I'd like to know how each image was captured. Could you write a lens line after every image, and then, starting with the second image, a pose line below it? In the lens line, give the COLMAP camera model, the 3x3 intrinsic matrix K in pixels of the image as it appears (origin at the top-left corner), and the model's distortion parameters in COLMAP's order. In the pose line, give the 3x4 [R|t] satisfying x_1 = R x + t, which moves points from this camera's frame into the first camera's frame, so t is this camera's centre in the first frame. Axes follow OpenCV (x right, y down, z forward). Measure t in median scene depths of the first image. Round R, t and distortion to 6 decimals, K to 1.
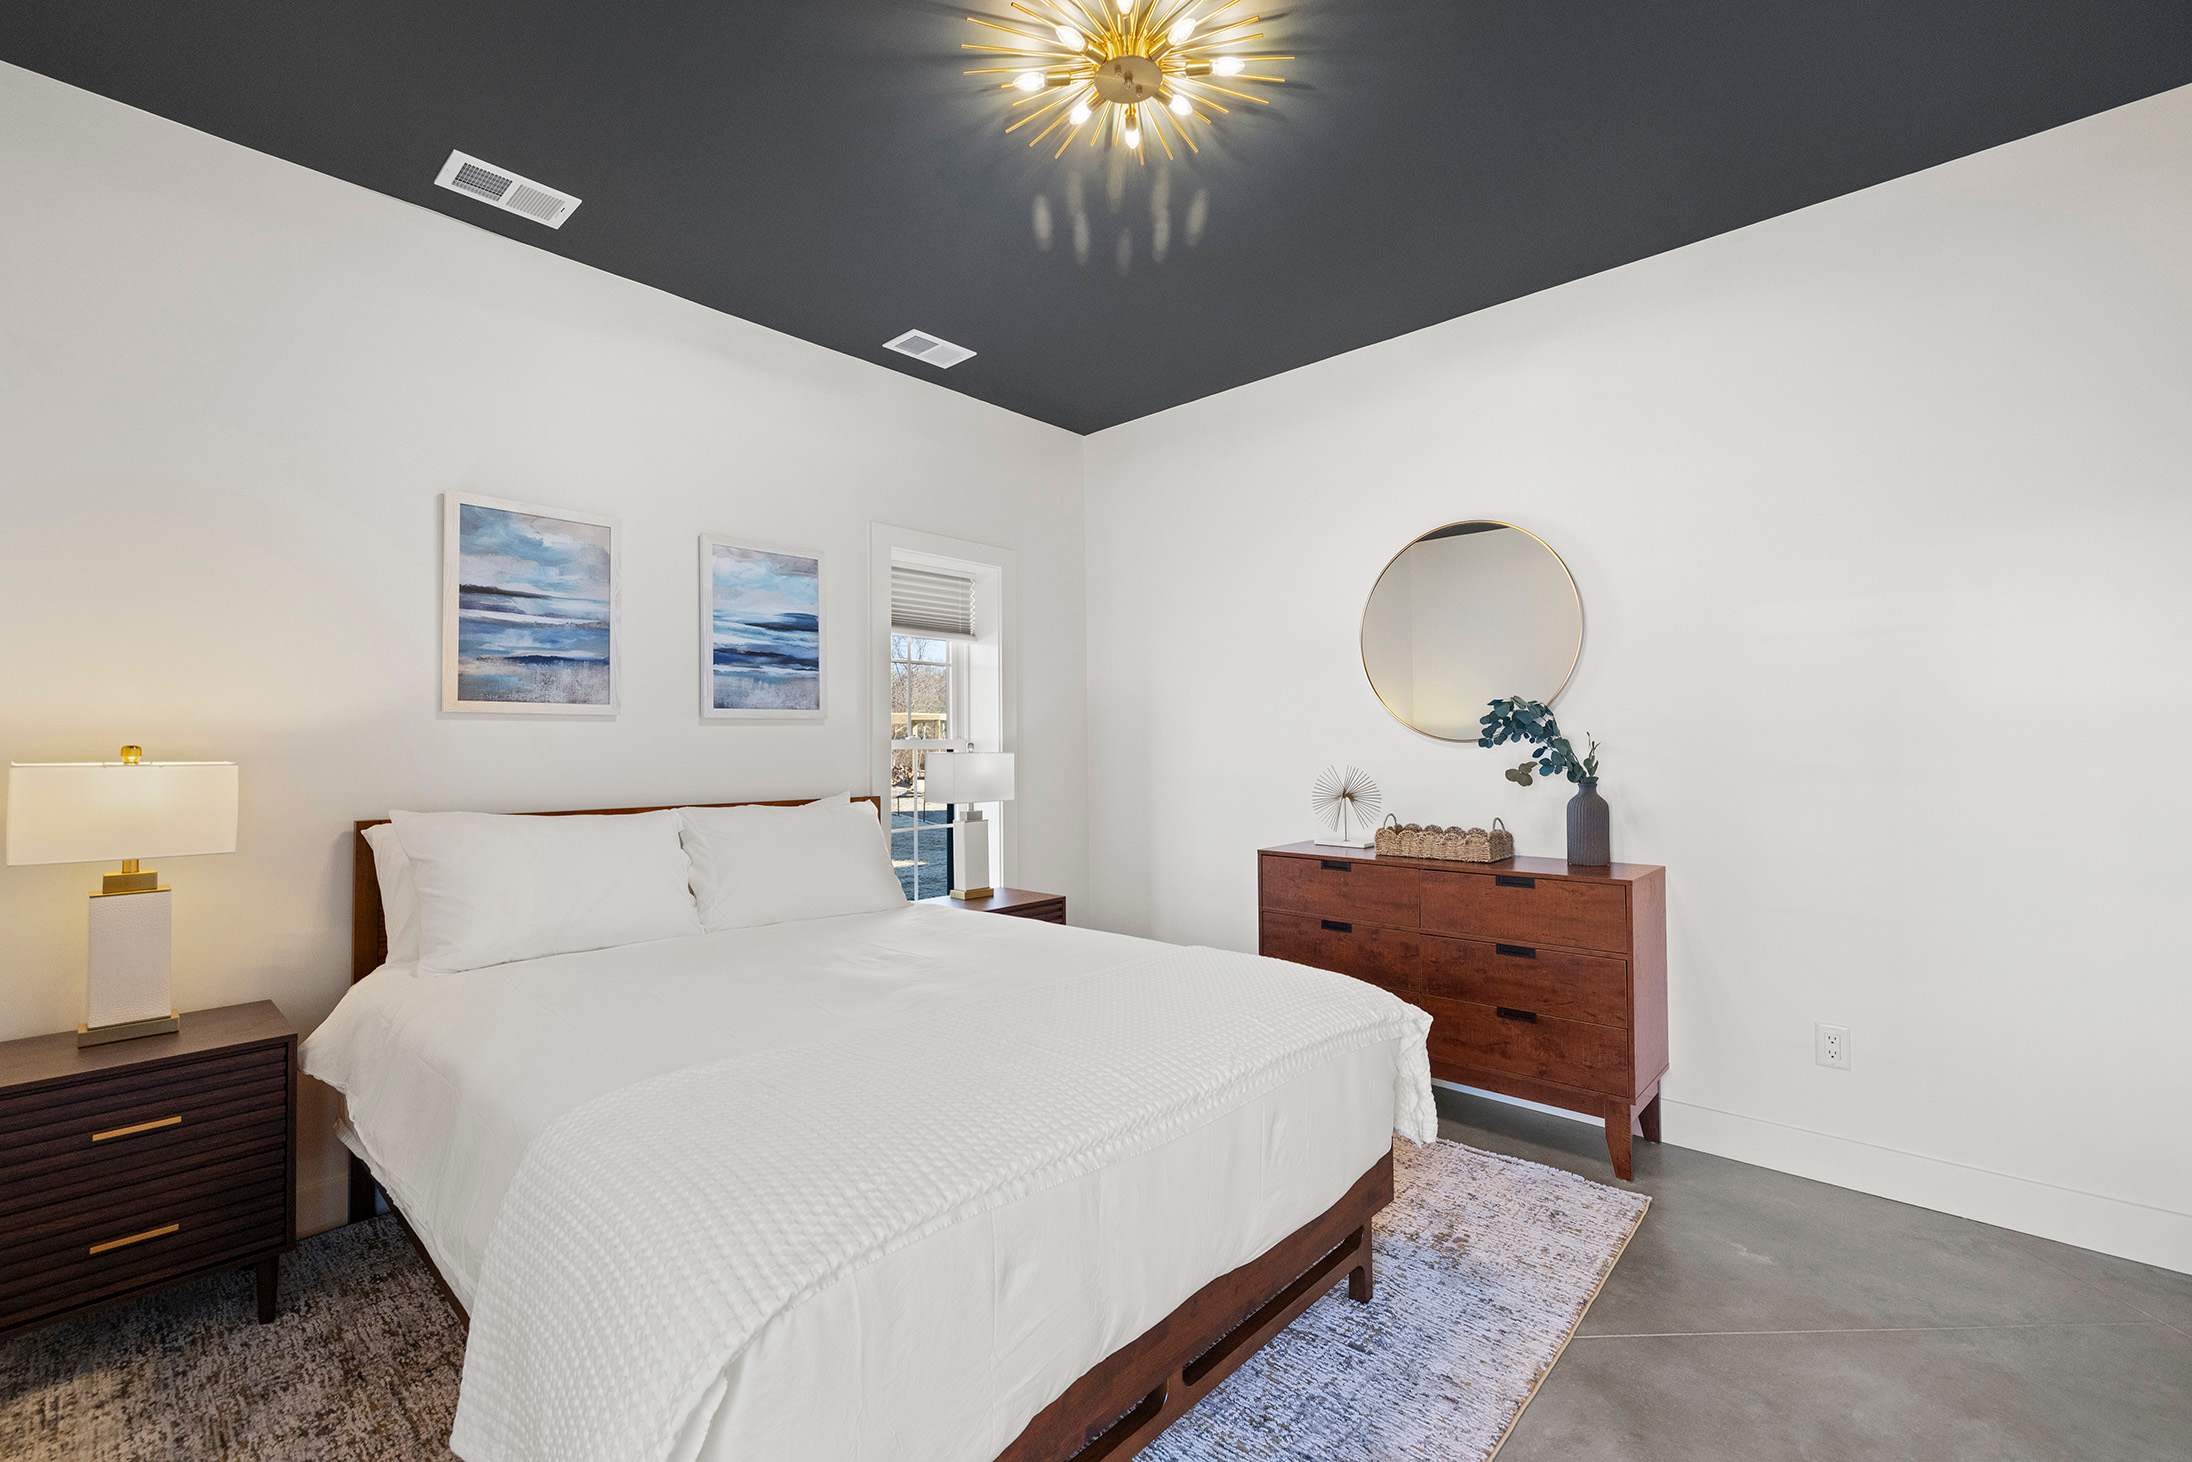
lens RADIAL K [[952.5, 0, 1093.4], [0, 952.5, 730.9], [0, 0, 1]] dist [-0.002599, 0.002857]
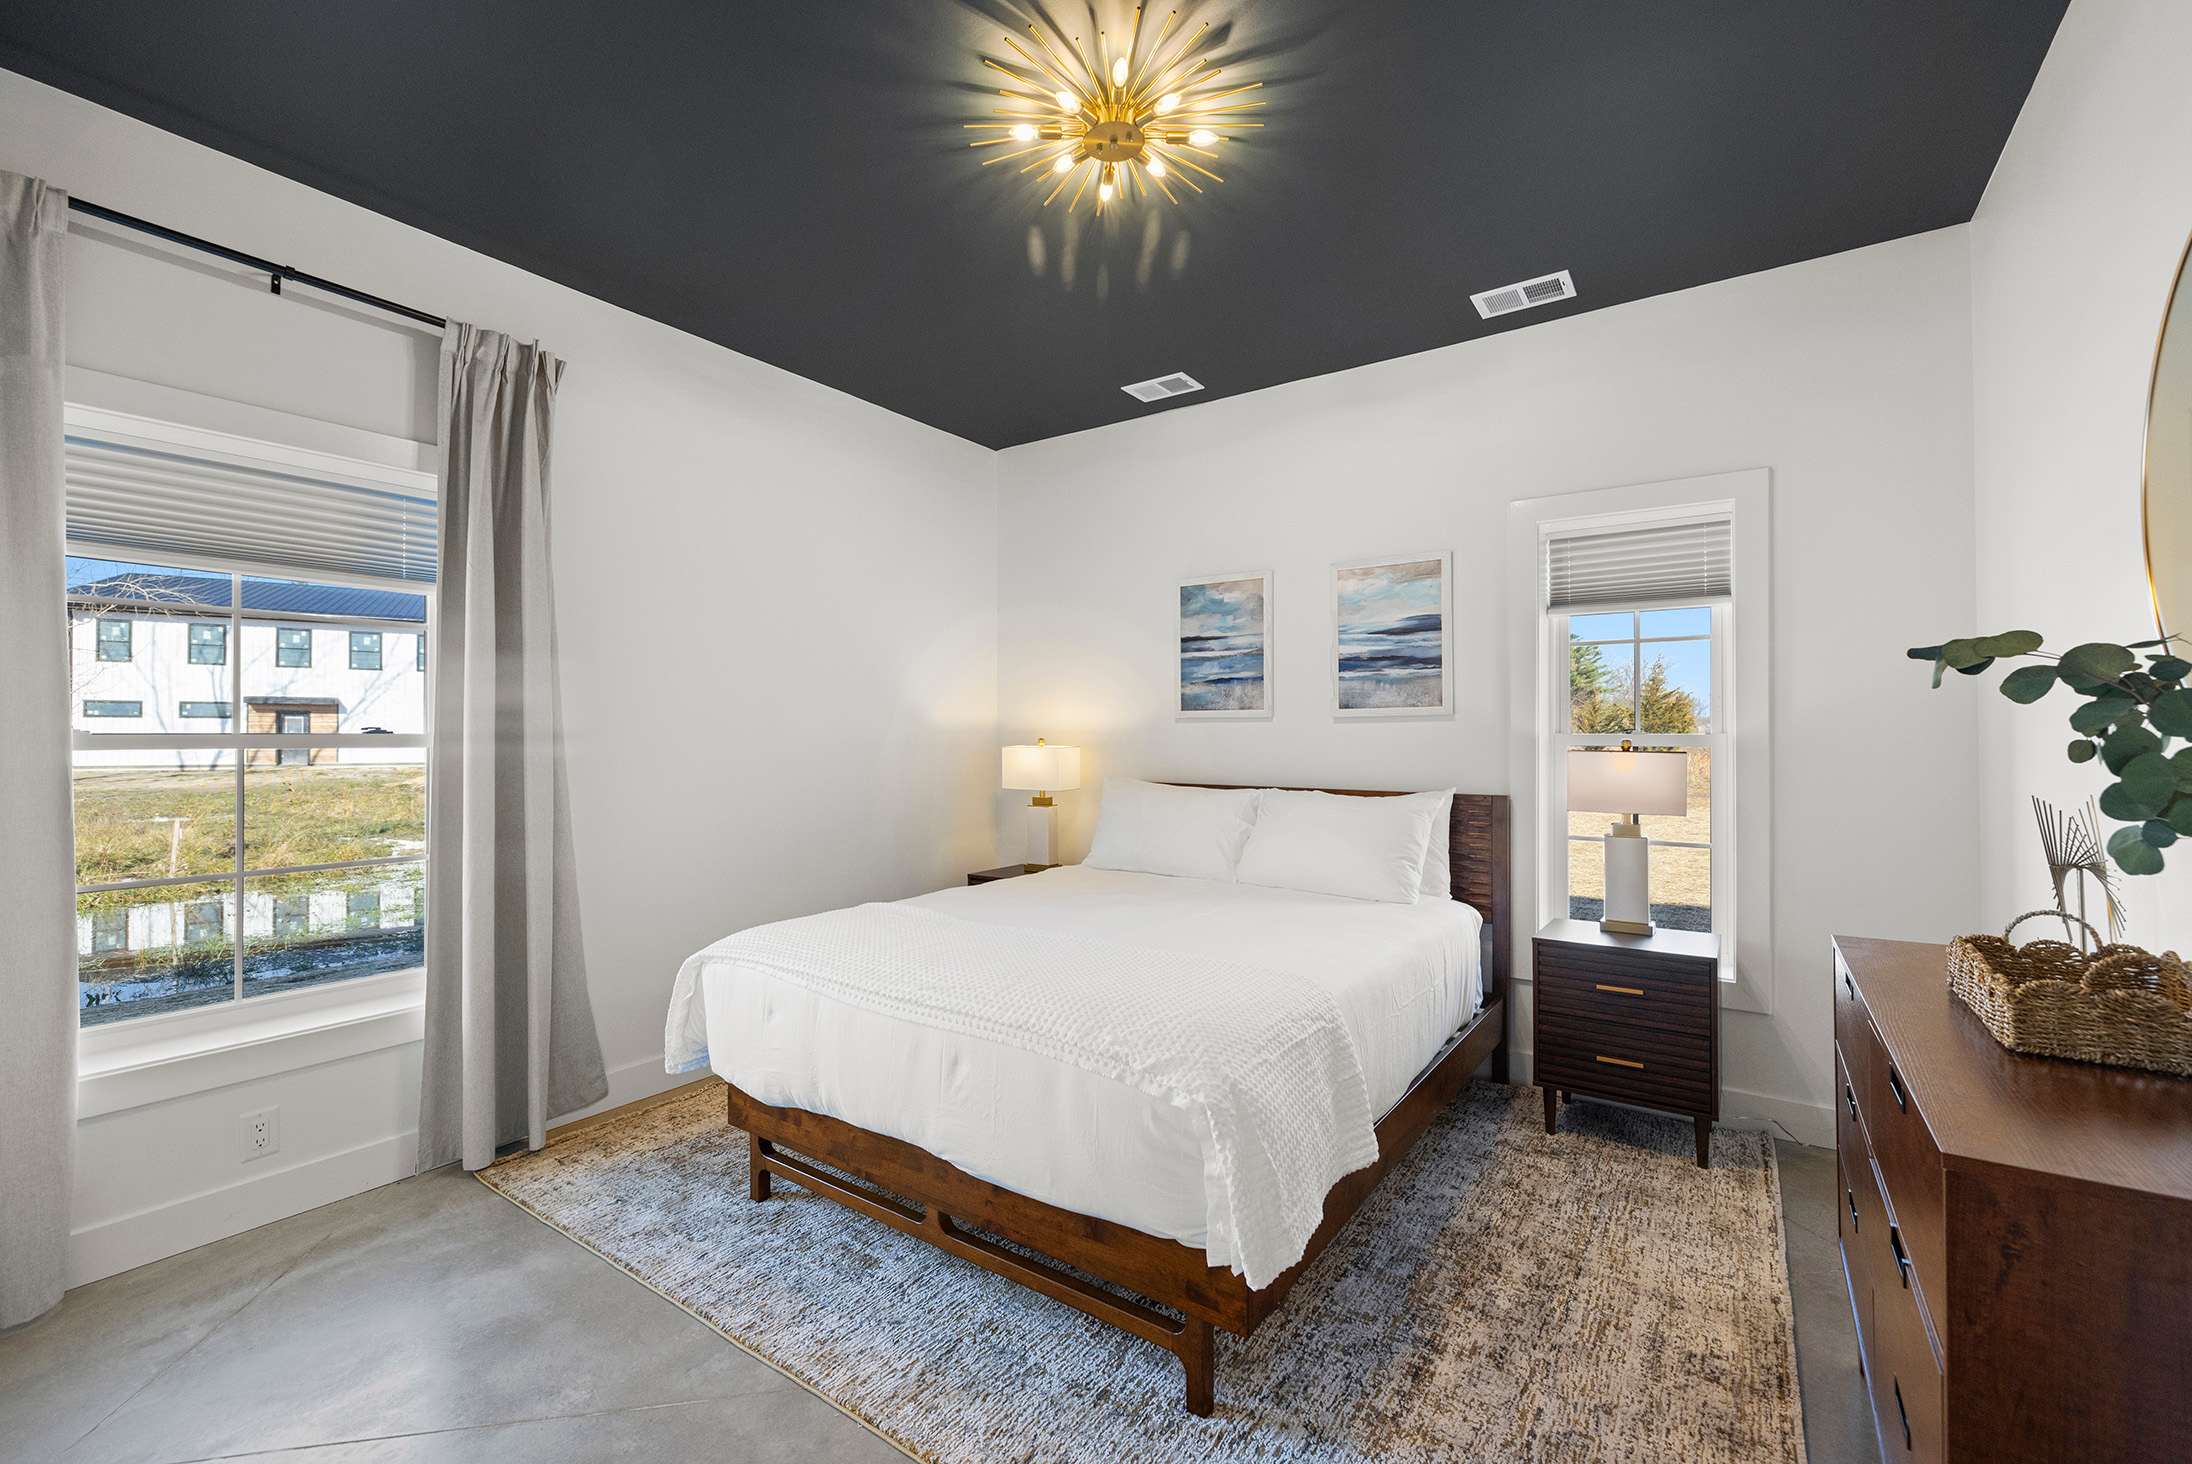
lens RADIAL K [[952.5, 0, 1092.6], [0, 952.5, 735.5], [0, 0, 1]] dist [-0.002599, 0.002857]
pose [[0.112867, 0.002059, -0.993608, 0.811116], [0.011407, 0.999929, 0.003367, 0.002046], [0.993545, -0.011715, 0.112835, 0.606796]]
